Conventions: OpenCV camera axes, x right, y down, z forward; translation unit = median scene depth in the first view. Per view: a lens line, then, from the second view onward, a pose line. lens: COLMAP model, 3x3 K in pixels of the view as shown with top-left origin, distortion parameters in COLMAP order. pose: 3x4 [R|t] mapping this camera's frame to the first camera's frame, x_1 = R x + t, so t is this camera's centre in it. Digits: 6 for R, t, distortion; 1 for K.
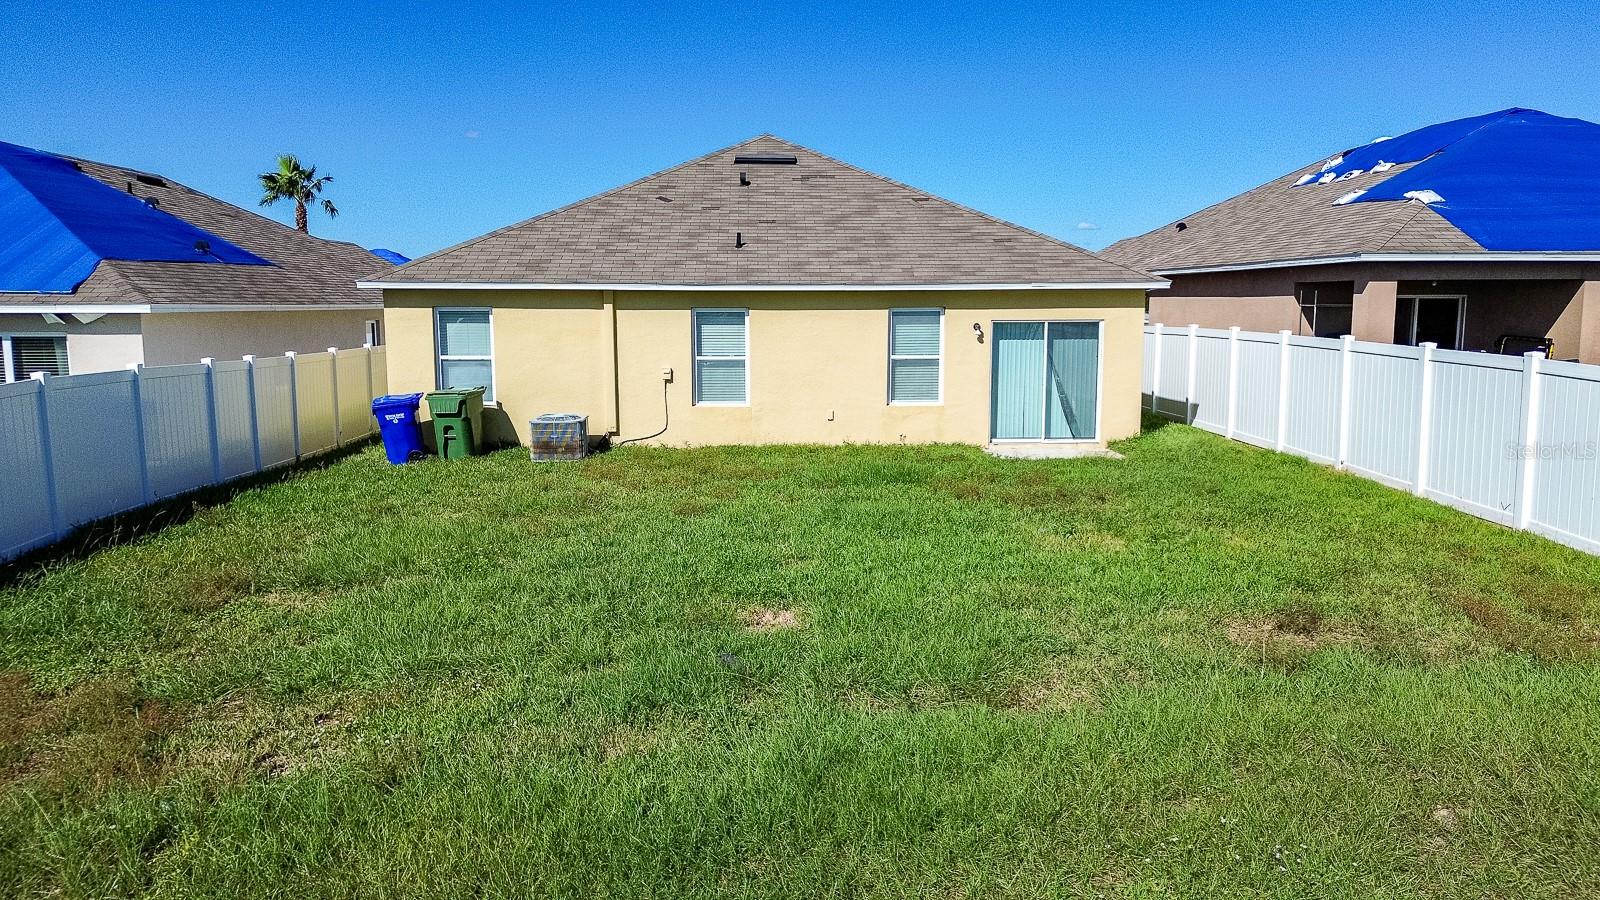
lens RADIAL K [[1125.7, 0, 800.0], [0, 1125.7, 450.0], [0, 0, 1]] dist [0.109121, -0.134920]
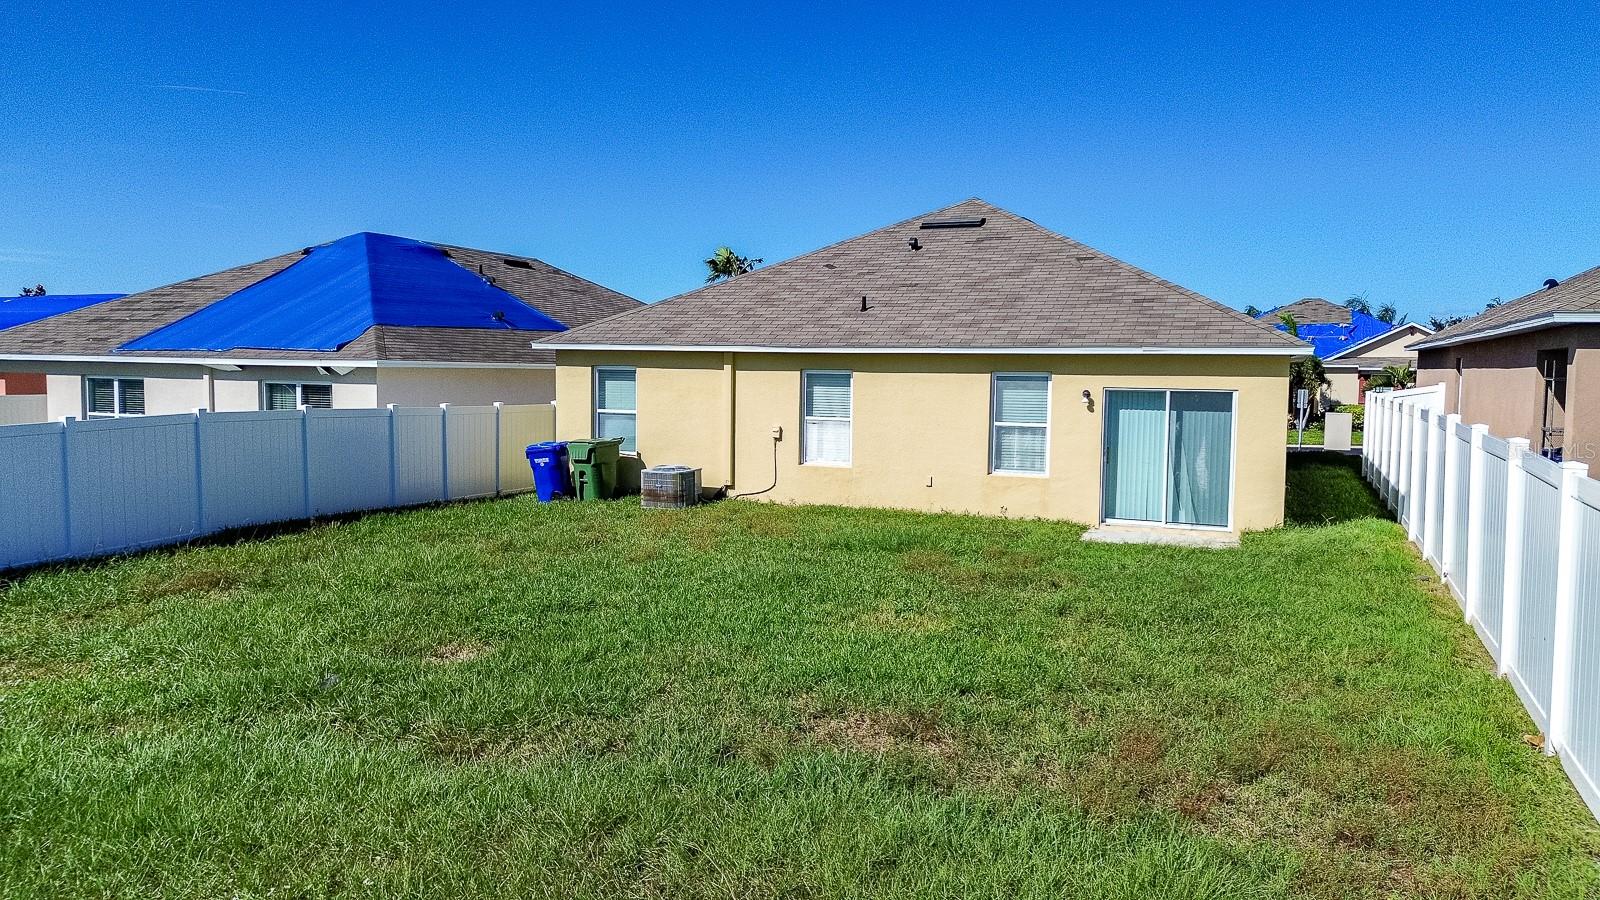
lens RADIAL K [[1125.7, 0, 800.0], [0, 1125.7, 450.0], [0, 0, 1]] dist [0.109121, -0.134920]
pose [[0.903277, 0.045125, -0.426679, 0.339931], [-0.070775, 0.996502, -0.044440, -0.006980], [0.423181, 0.070340, 0.903311, 0.077207]]
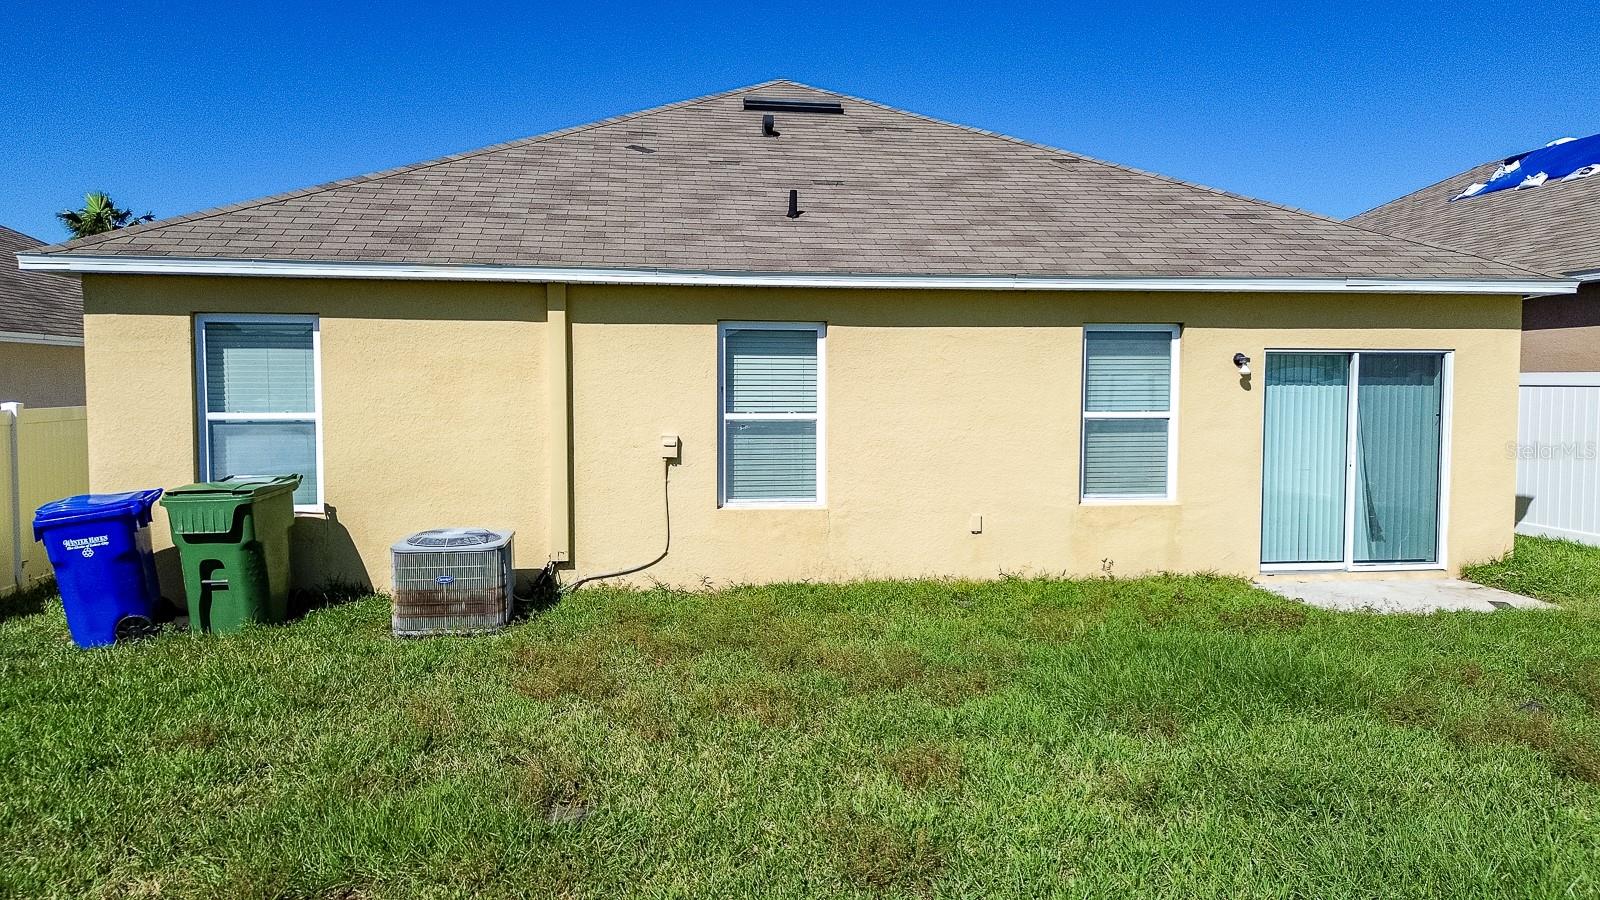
lens RADIAL K [[1125.5, 0, 800.0], [0, 1125.5, 450.0], [0, 0, 1]] dist [0.064691, -0.054699]
pose [[0.994676, -0.002938, 0.103008, -0.110908], [0.010118, 0.997548, -0.069253, -0.029759], [-0.102552, 0.069926, 0.992267, 0.479853]]
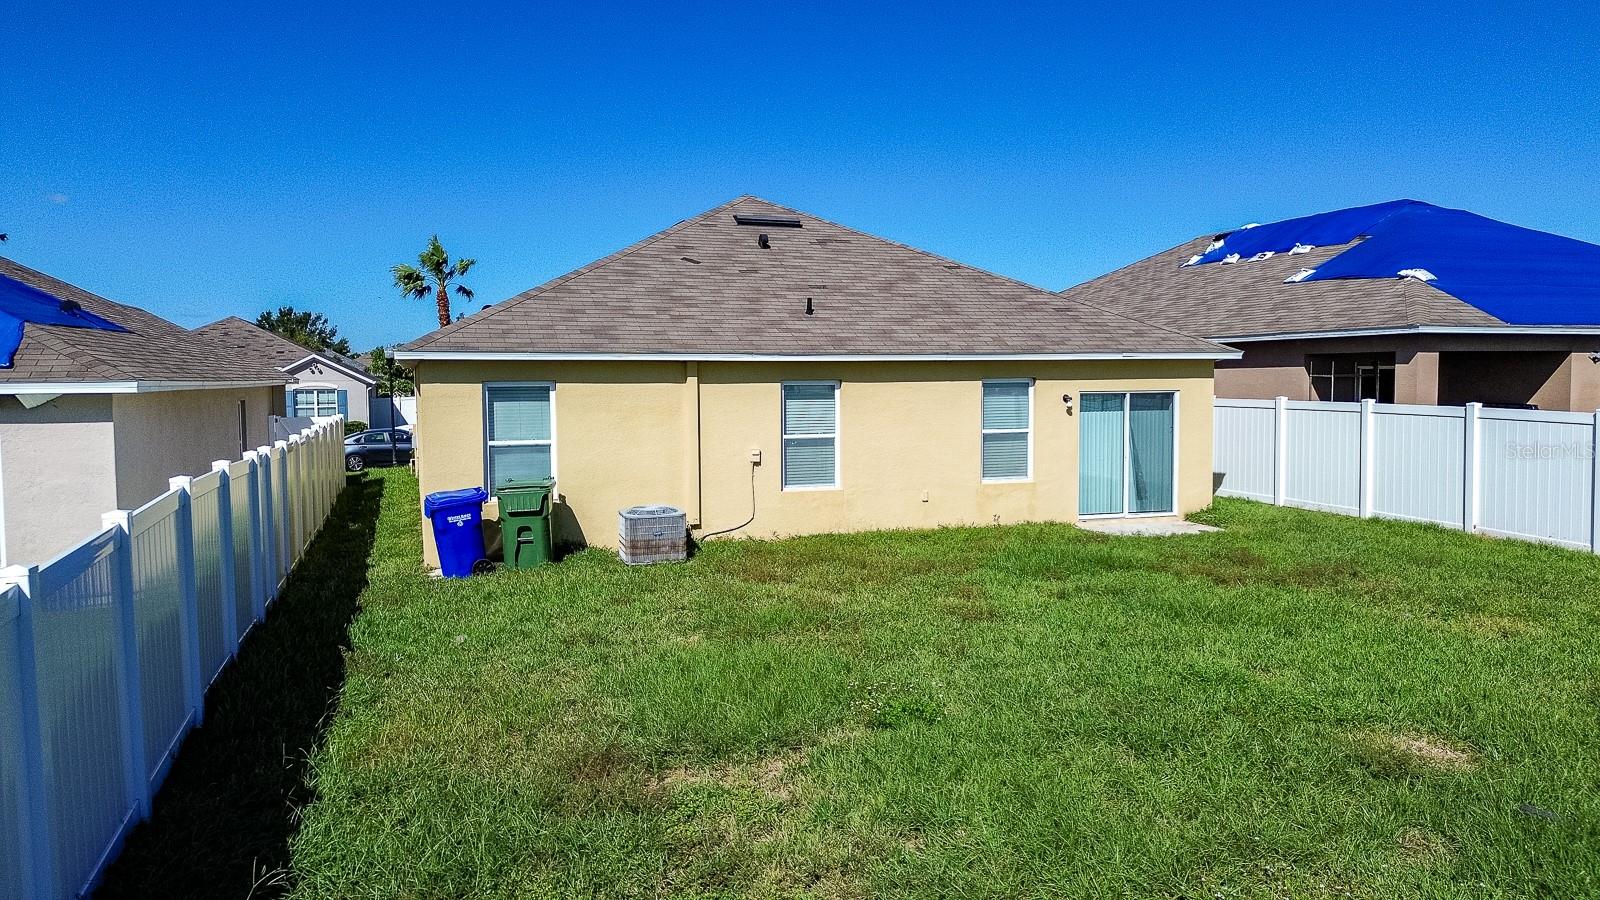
lens RADIAL K [[1125.7, 0, 800.0], [0, 1125.7, 450.0], [0, 0, 1]] dist [0.109121, -0.134920]
pose [[0.957837, -0.023599, 0.286340, -0.331942], [0.042358, 0.997330, -0.059494, -0.018313], [-0.284172, 0.069114, 0.956279, 0.153785]]
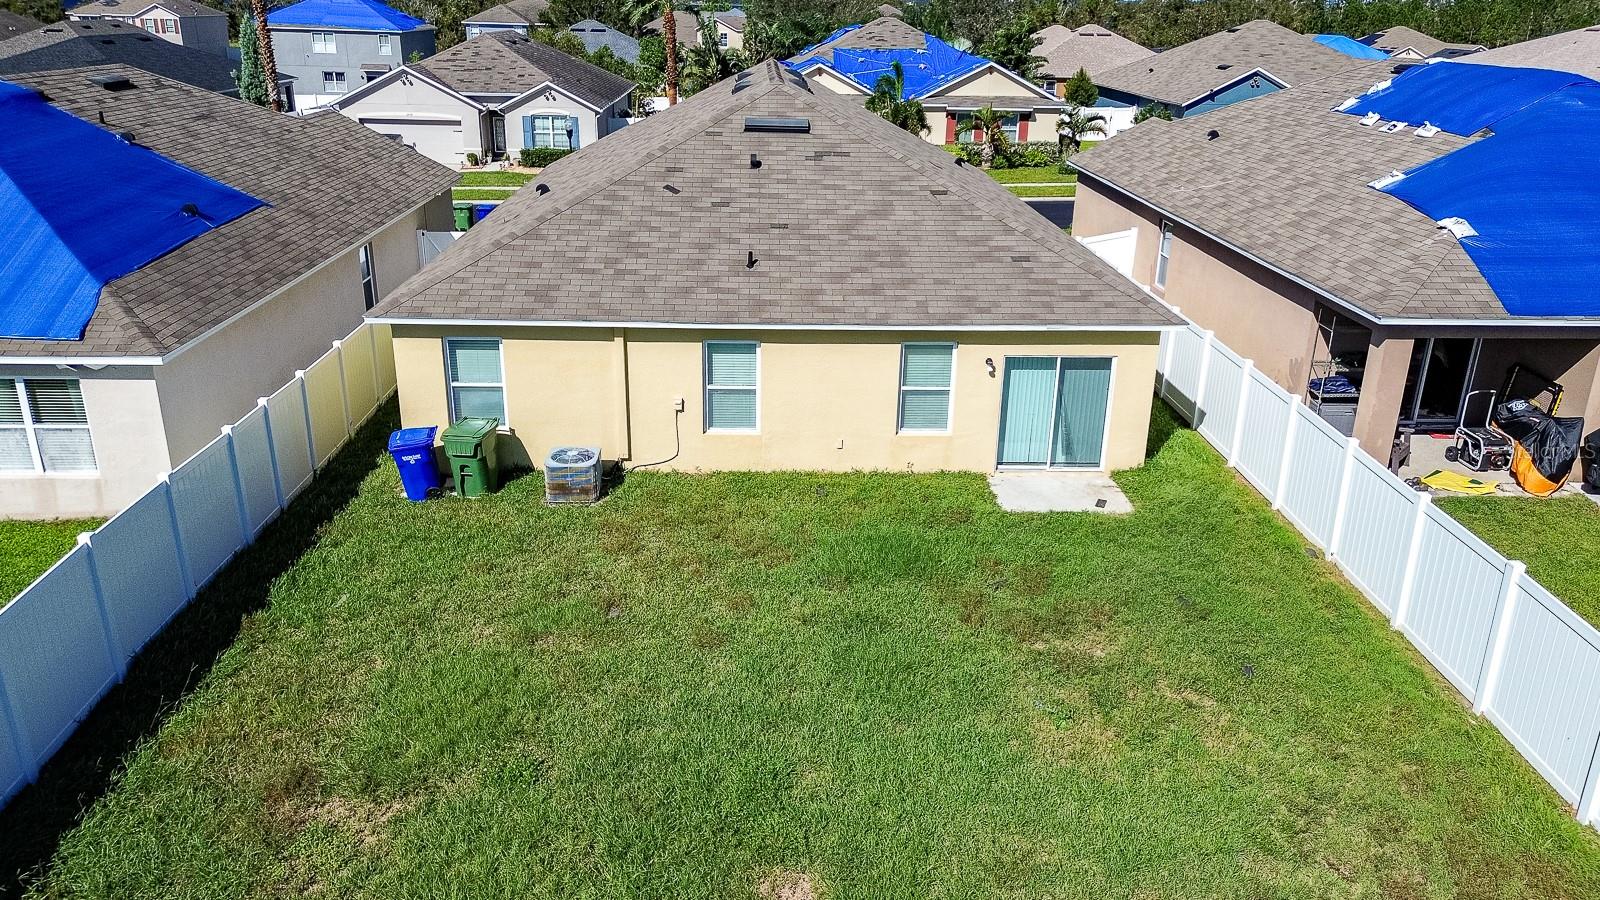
lens RADIAL K [[1167.6, 0, 800.0], [0, 1167.6, 450.0], [0, 0, 1]] dist [0.116537, -0.156300]
pose [[0.999809, 0.018588, 0.006118, -0.014917], [-0.019501, 0.972350, 0.232713, -0.269921], [-0.001623, -0.232788, 0.972526, -0.021815]]
